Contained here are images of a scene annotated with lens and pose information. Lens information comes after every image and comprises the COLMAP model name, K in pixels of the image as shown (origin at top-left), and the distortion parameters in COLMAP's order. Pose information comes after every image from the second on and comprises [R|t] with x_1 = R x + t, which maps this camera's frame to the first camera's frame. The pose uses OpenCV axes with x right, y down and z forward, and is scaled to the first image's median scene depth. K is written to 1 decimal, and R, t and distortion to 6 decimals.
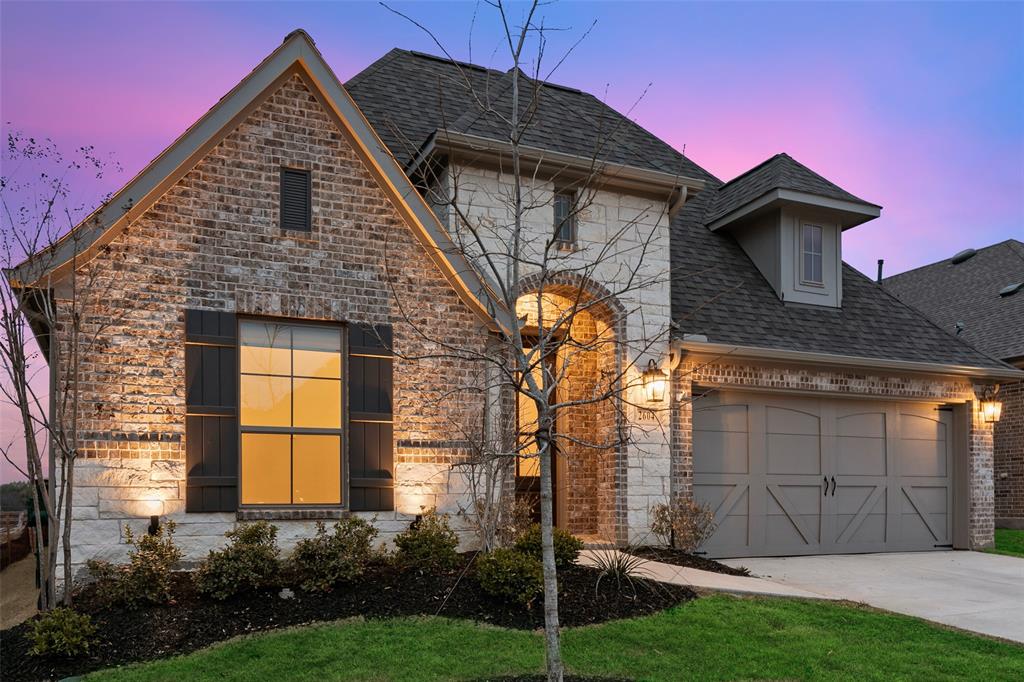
lens RADIAL K [[854.9, 0, 510.8], [0, 854.9, 340.7], [0, 0, 1]] dist [0.000605, -0.024533]
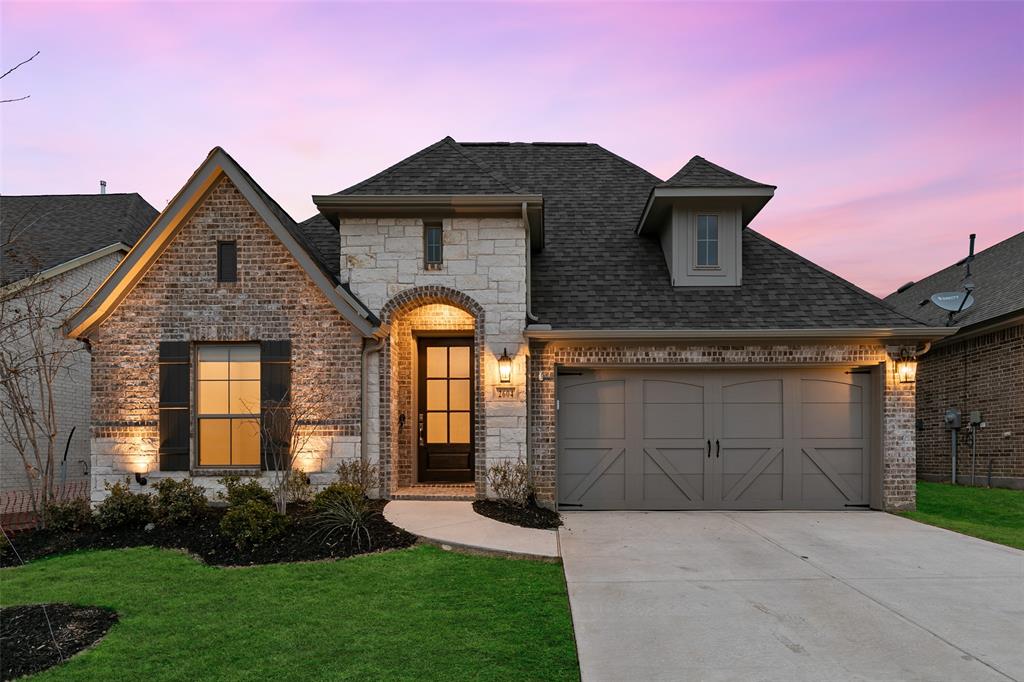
lens RADIAL K [[565.5, 0, 509.5], [0, 565.5, 365.8], [0, 0, 1]] dist [-0.006035, 0.001480]
pose [[0.903741, -0.067947, -0.422654, 0.565624], [0.081250, 0.996602, 0.013518, 0.040453], [0.420299, -0.046557, 0.906190, 0.290245]]
